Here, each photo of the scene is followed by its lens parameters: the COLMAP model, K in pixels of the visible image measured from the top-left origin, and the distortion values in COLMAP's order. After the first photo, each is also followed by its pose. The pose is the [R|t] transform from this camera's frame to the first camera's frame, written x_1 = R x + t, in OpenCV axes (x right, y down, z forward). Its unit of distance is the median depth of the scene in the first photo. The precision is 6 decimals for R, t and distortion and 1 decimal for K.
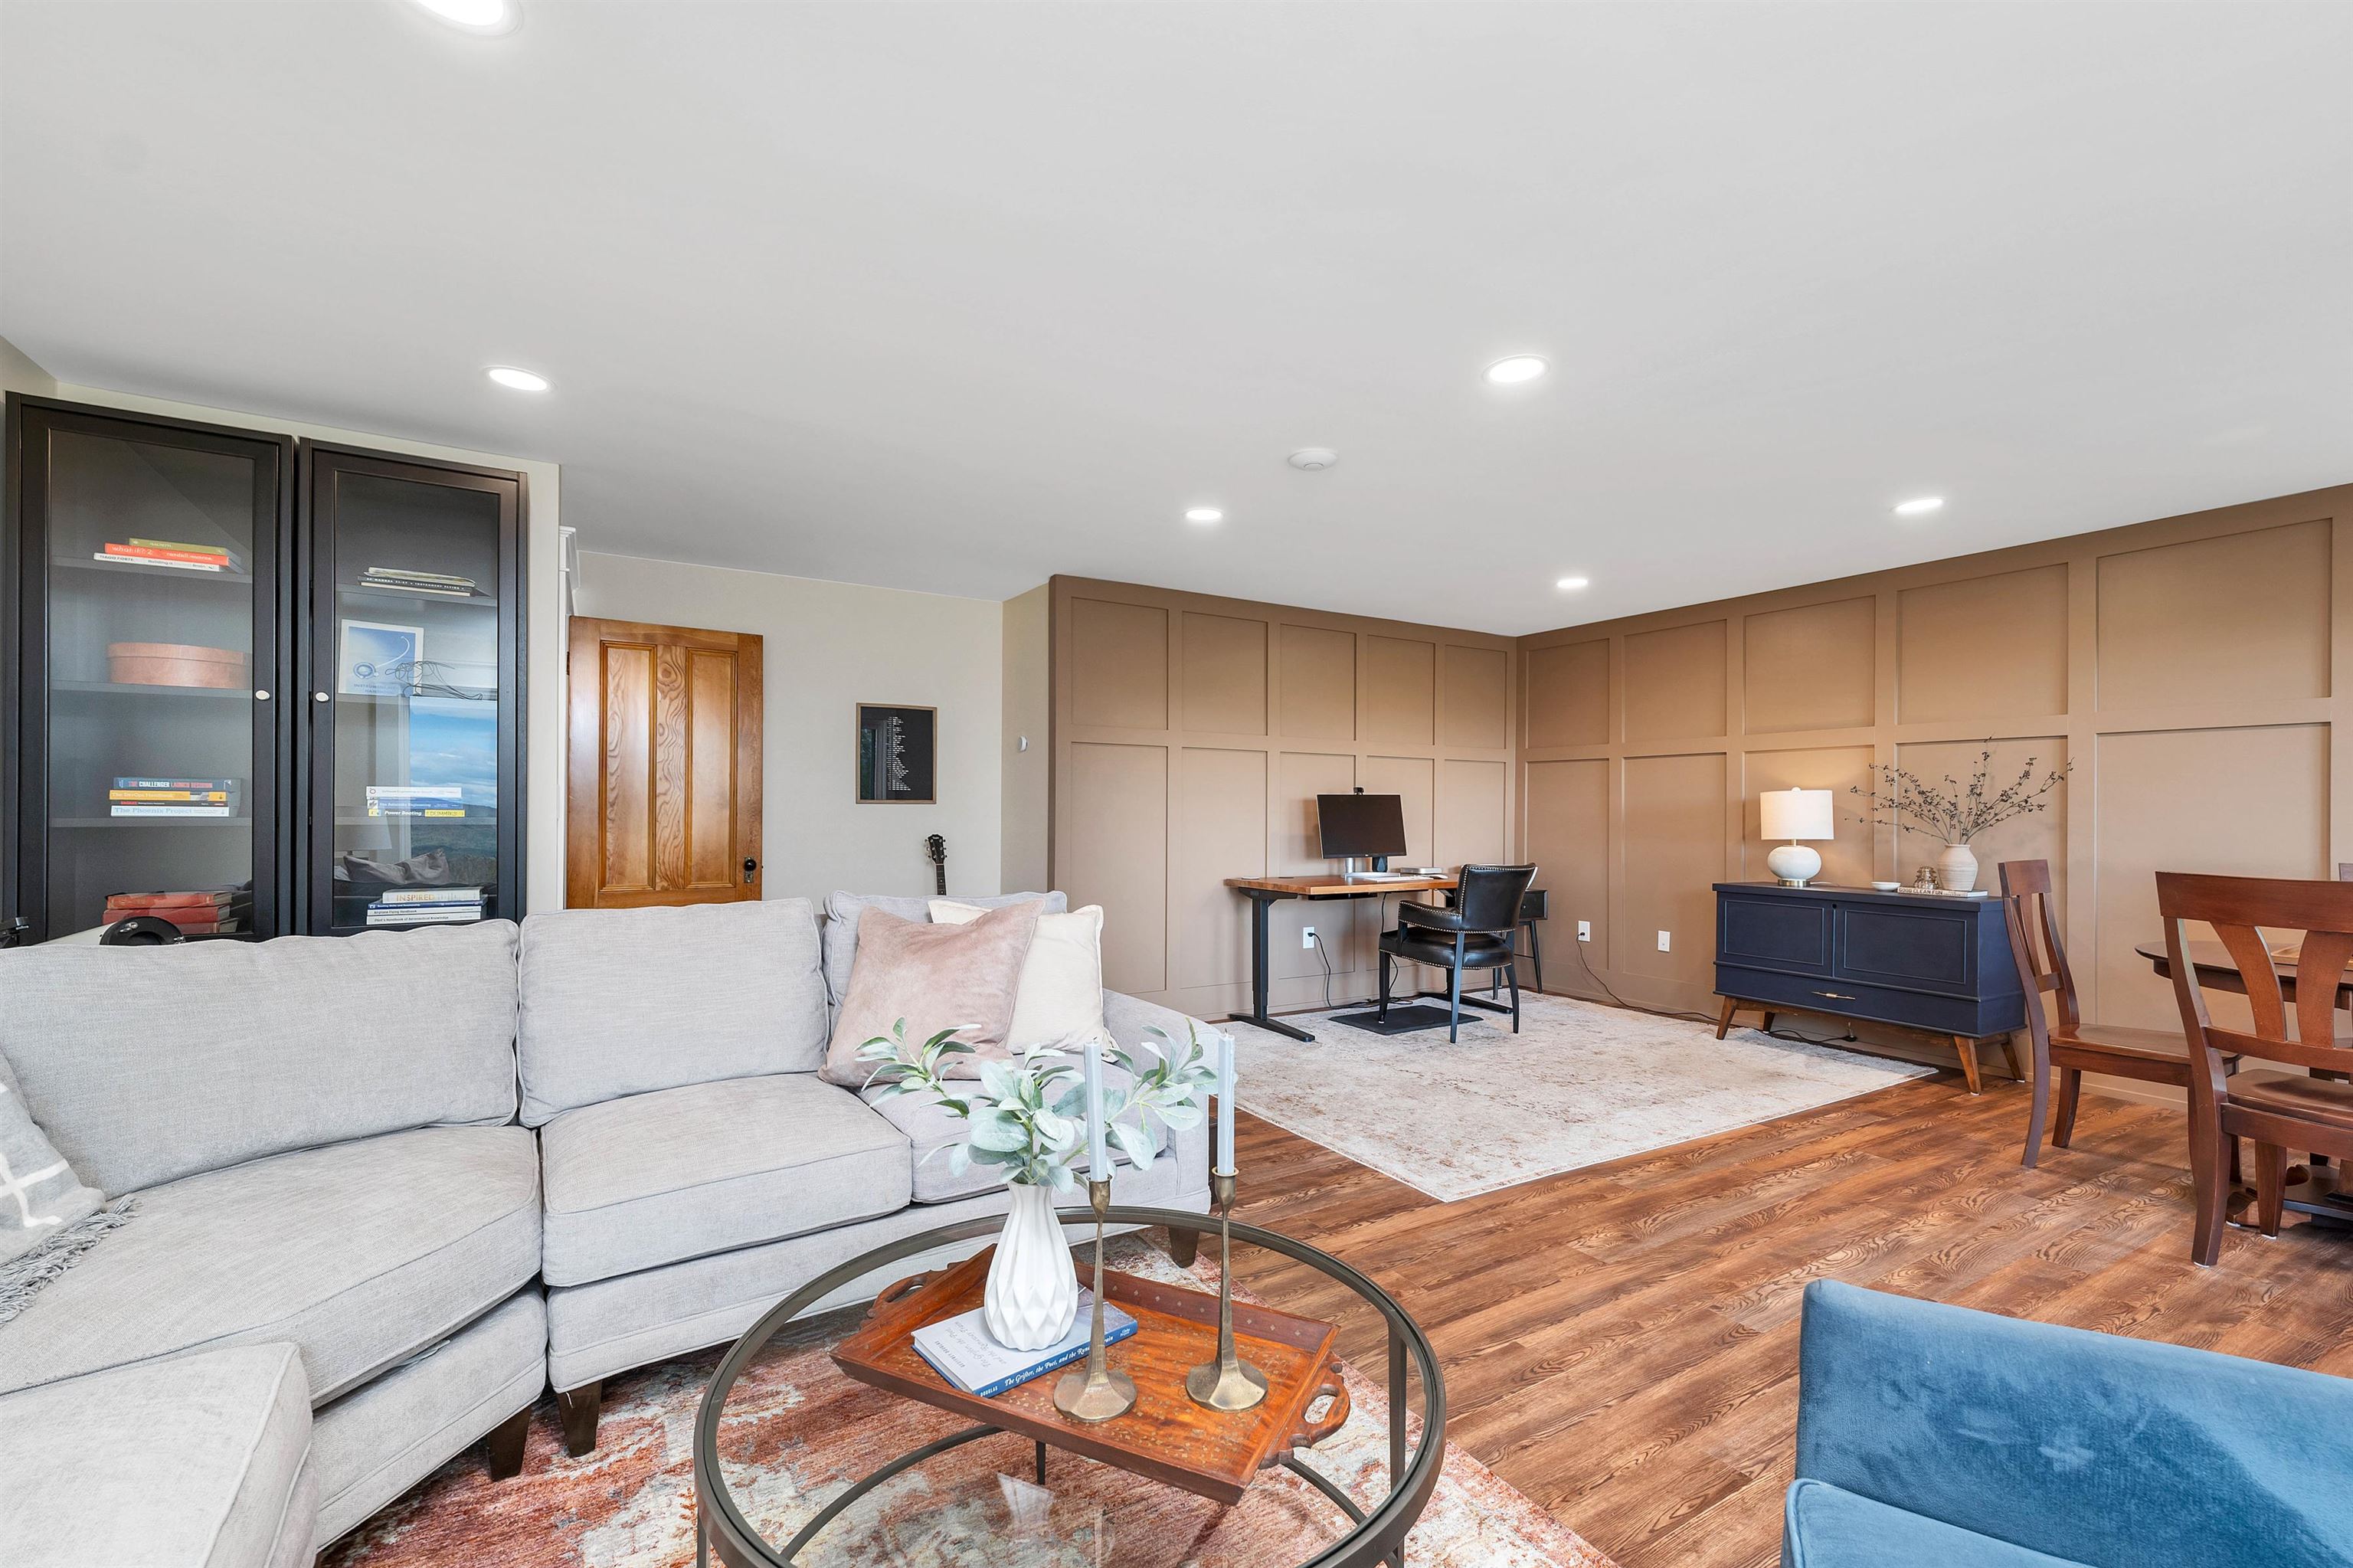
lens RADIAL K [[985.6, 0, 1181.9], [0, 985.6, 807.4], [0, 0, 1]] dist [0.000295, -0.000060]
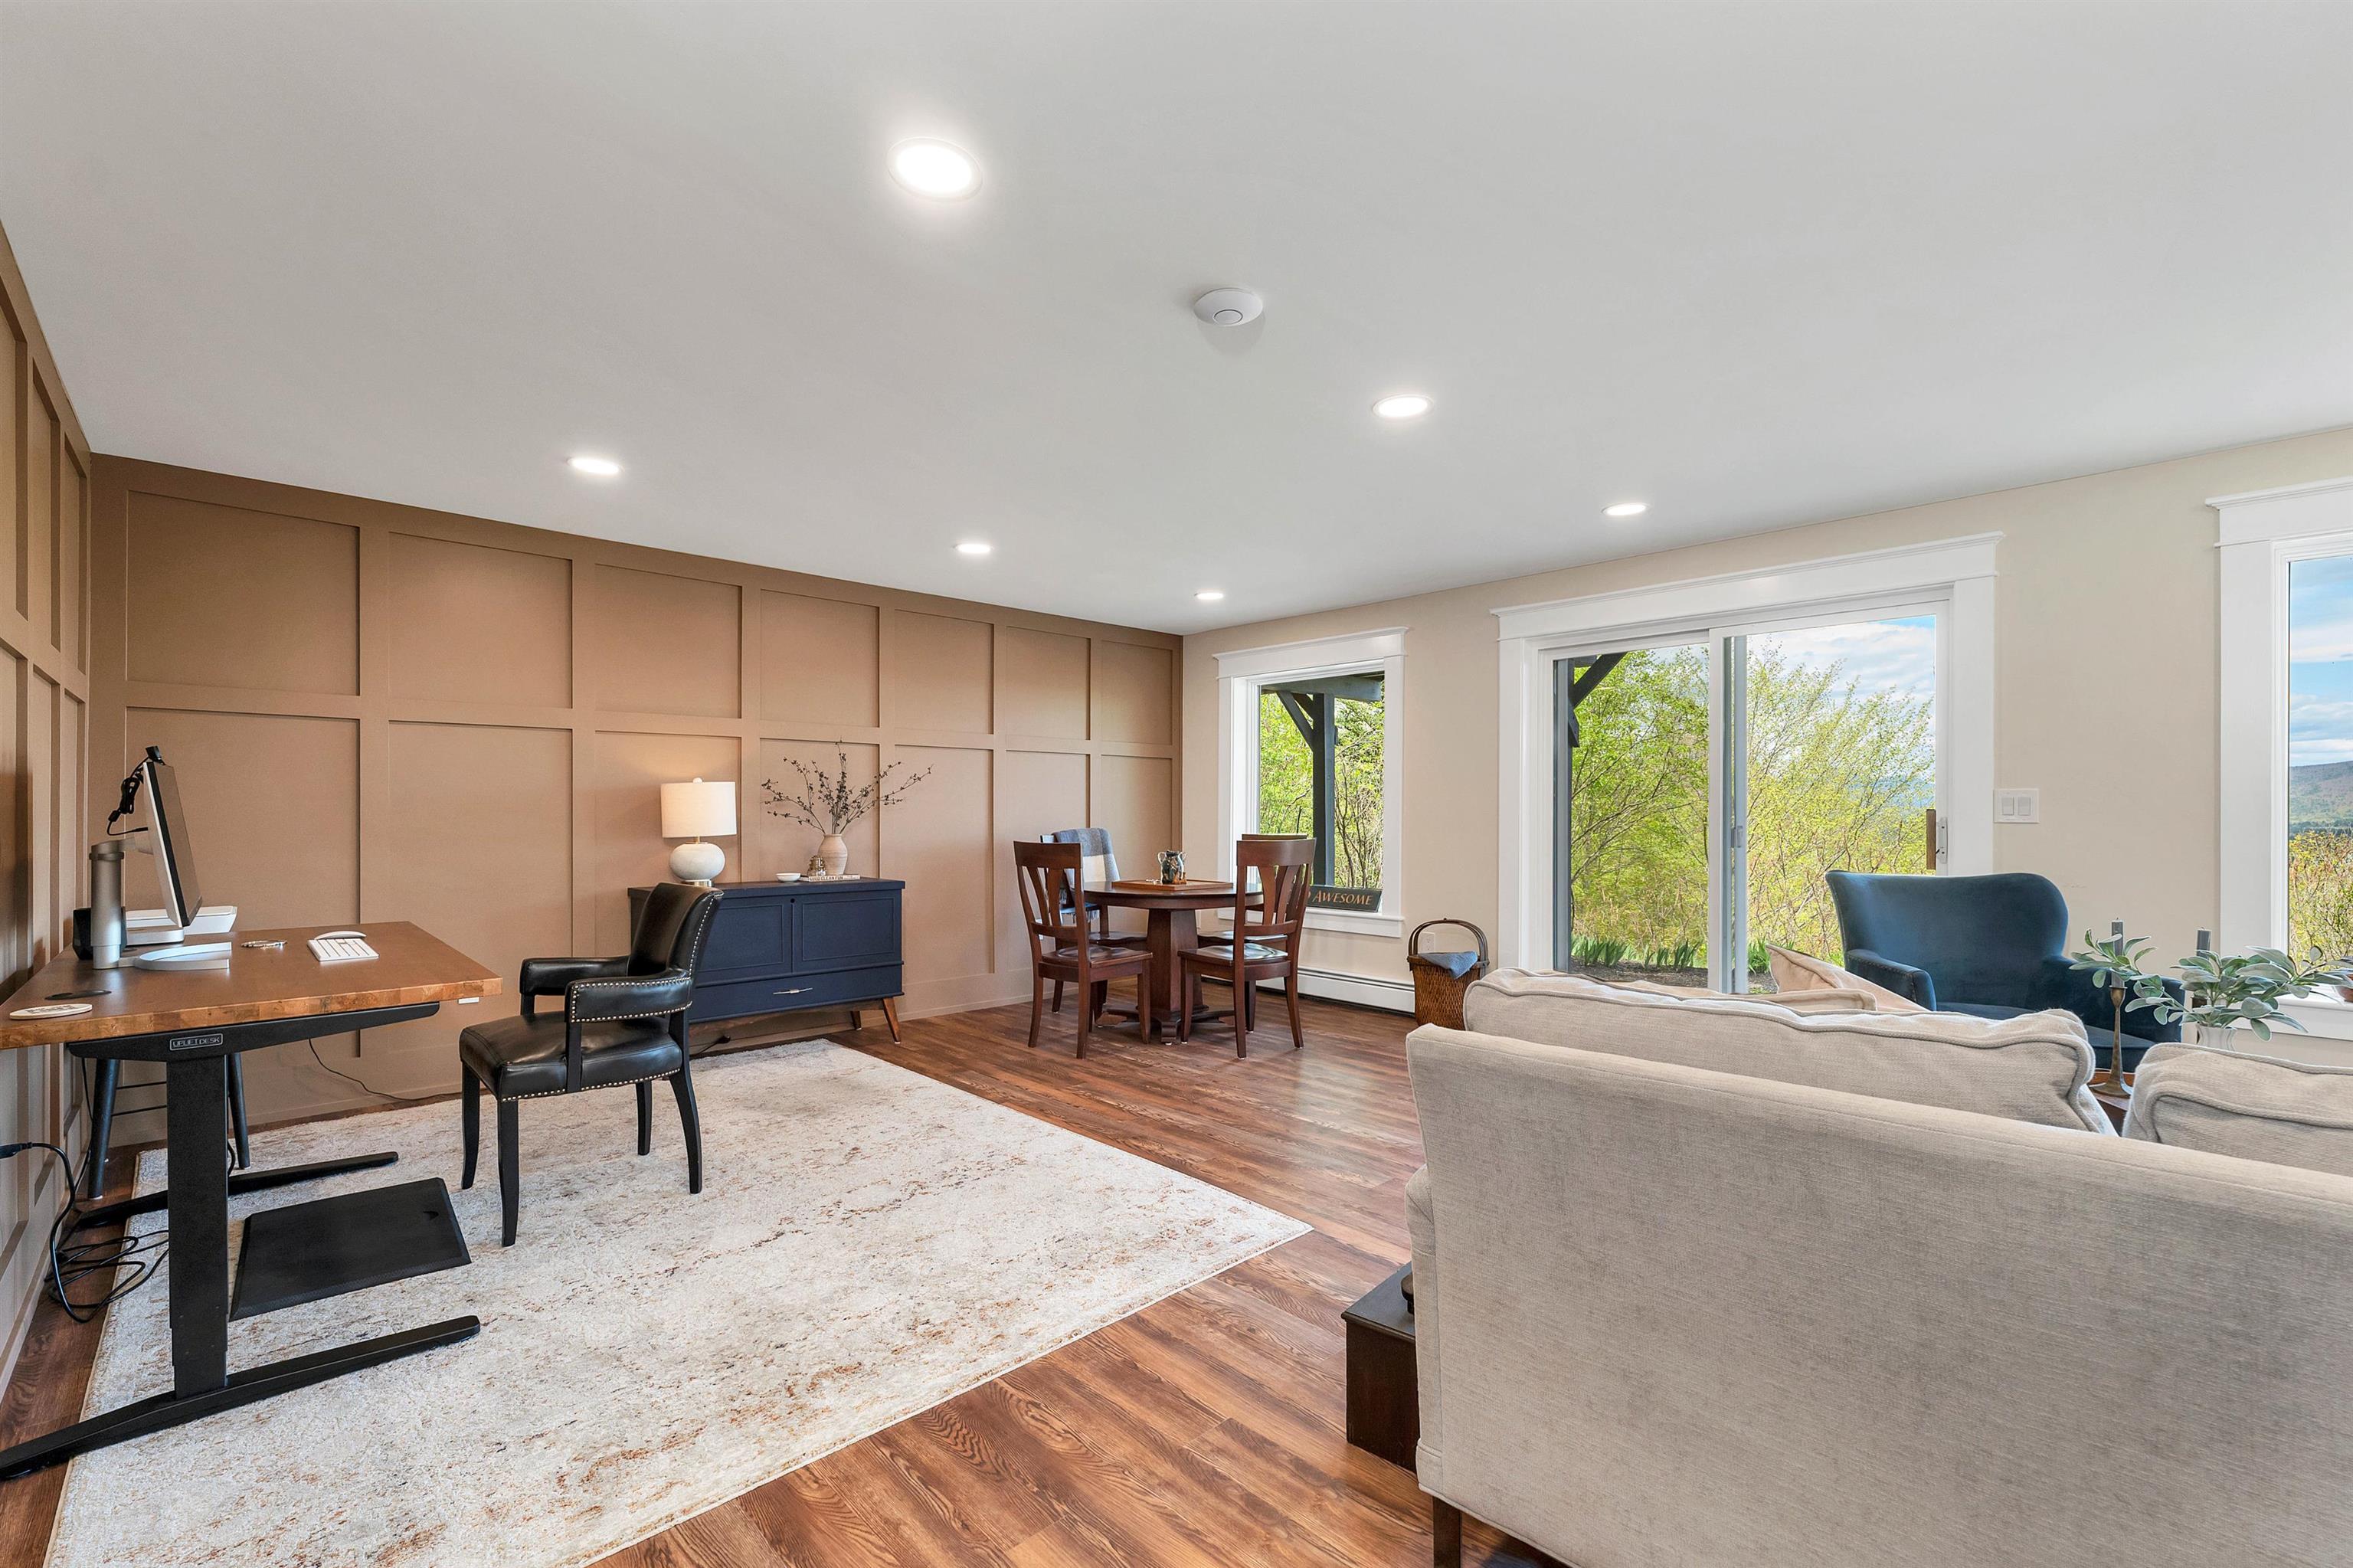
lens RADIAL K [[985.6, 0, 1181.9], [0, 985.6, 807.4], [0, 0, 1]] dist [0.000295, -0.000060]
pose [[-0.222779, -0.008150, 0.974835, -0.501066], [-0.009897, 0.999932, 0.006098, -0.004974], [-0.974819, -0.008290, -0.222845, 1.081981]]
